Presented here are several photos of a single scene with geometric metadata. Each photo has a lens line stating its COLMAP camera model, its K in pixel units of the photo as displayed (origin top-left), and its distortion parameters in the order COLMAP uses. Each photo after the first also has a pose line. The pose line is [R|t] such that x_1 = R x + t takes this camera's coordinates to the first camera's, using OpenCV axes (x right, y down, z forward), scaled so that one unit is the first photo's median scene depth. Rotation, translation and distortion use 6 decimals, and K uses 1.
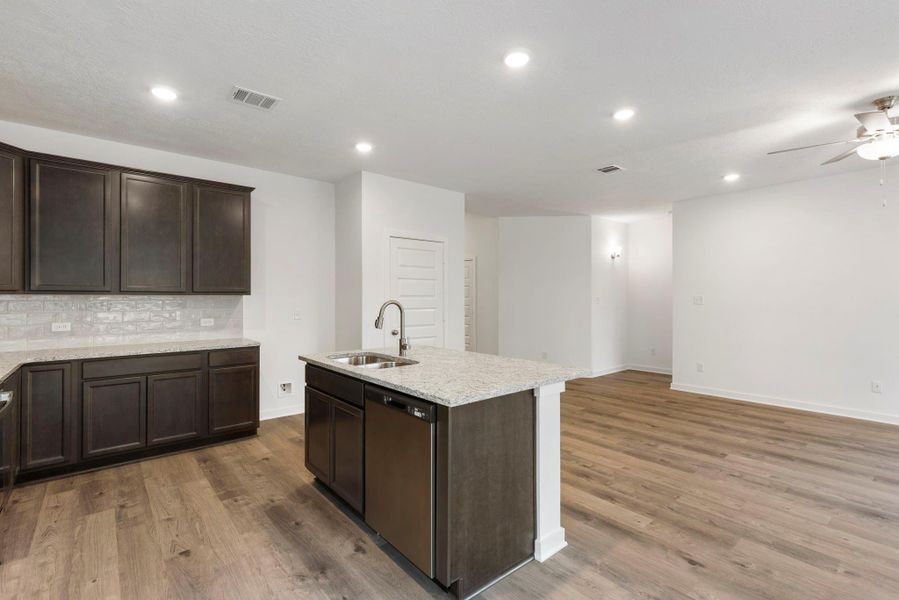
lens RADIAL K [[410.3, 0, 450.4], [0, 410.3, 296.4], [0, 0, 1]] dist [0.010239, -0.002081]
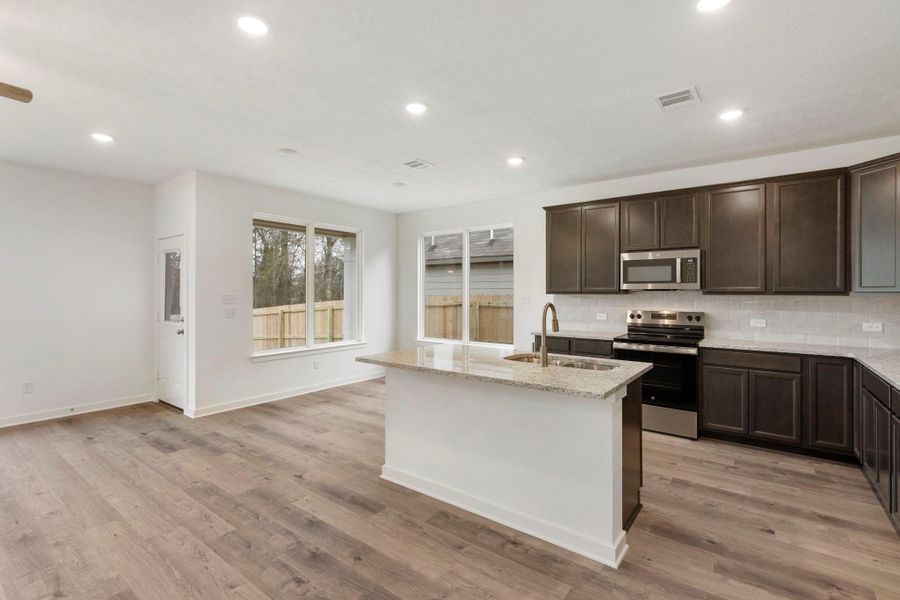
lens RADIAL K [[410.7, 0, 452.5], [0, 410.7, 293.4], [0, 0, 1]] dist [0.010239, -0.002081]
pose [[-0.974533, -0.001008, -0.224241, 0.257054], [-0.000562, 0.999998, -0.002049, -0.008308], [0.224242, -0.001871, -0.974532, 1.725668]]
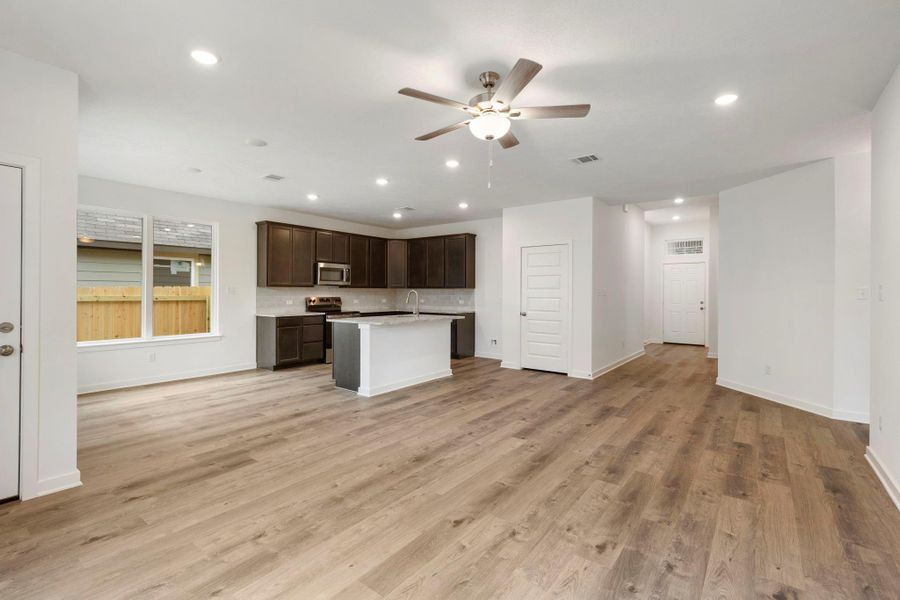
lens RADIAL K [[410.7, 0, 449.2], [0, 410.7, 291.2], [0, 0, 1]] dist [0.010239, -0.002081]
pose [[0.213671, -0.002133, -0.976903, 1.854043], [-0.000436, 0.999997, -0.002278, 0.019090], [0.976906, 0.000913, 0.213670, 0.678669]]
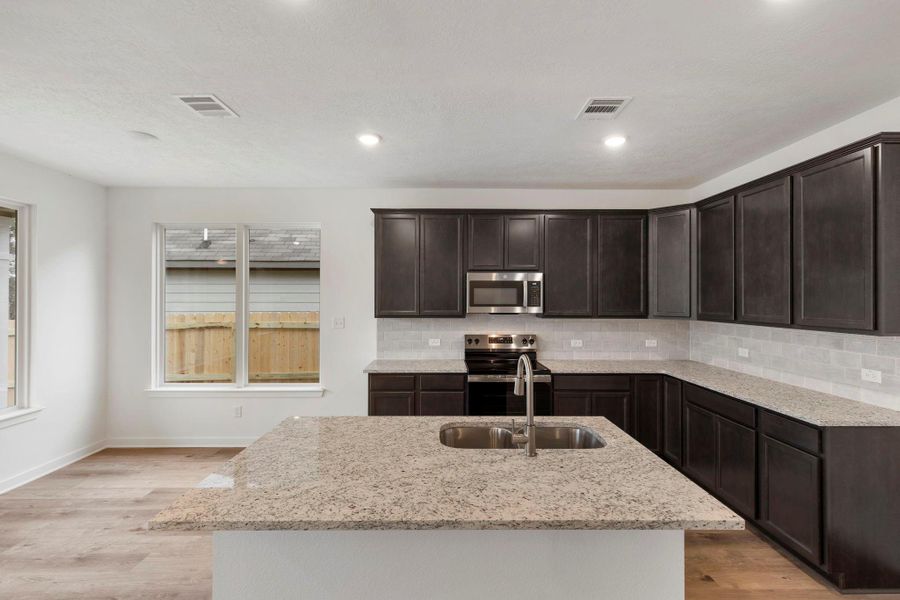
lens RADIAL K [[410.7, 0, 447.2], [0, 410.7, 297.1], [0, 0, 1]] dist [0.010239, -0.002081]
pose [[-0.639366, -0.002849, -0.768897, 0.381379], [0.001688, 0.999986, -0.005108, -0.069280], [0.768900, -0.004564, -0.639352, 1.219532]]
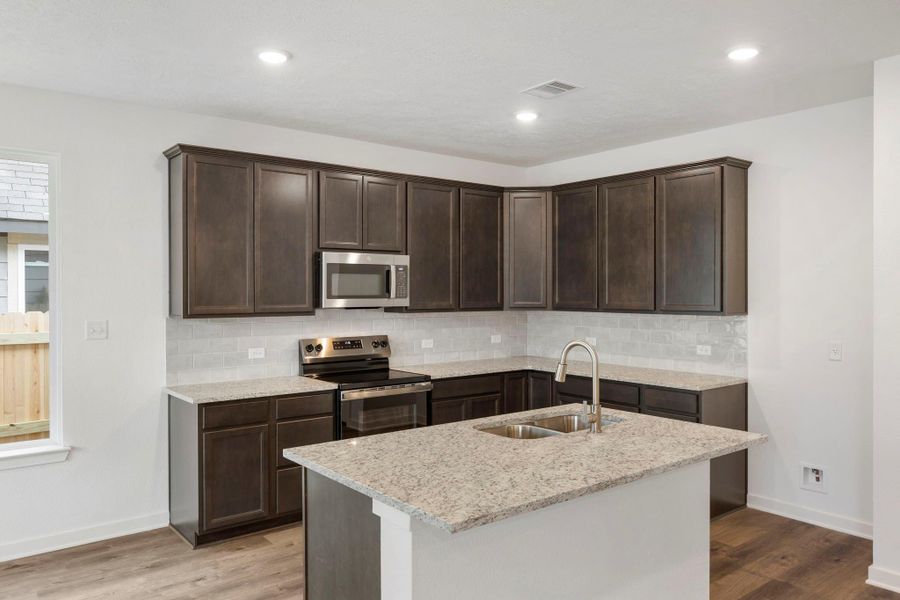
lens RADIAL K [[655.1, 0, 447.8], [0, 655.1, 298.3], [0, 0, 1]] dist [0.011685, -0.000345]
pose [[-0.036180, 0.010856, -0.999286, 0.818405], [0.005333, 0.999929, 0.010670, -0.061708], [0.999331, -0.004944, -0.036236, 0.779040]]
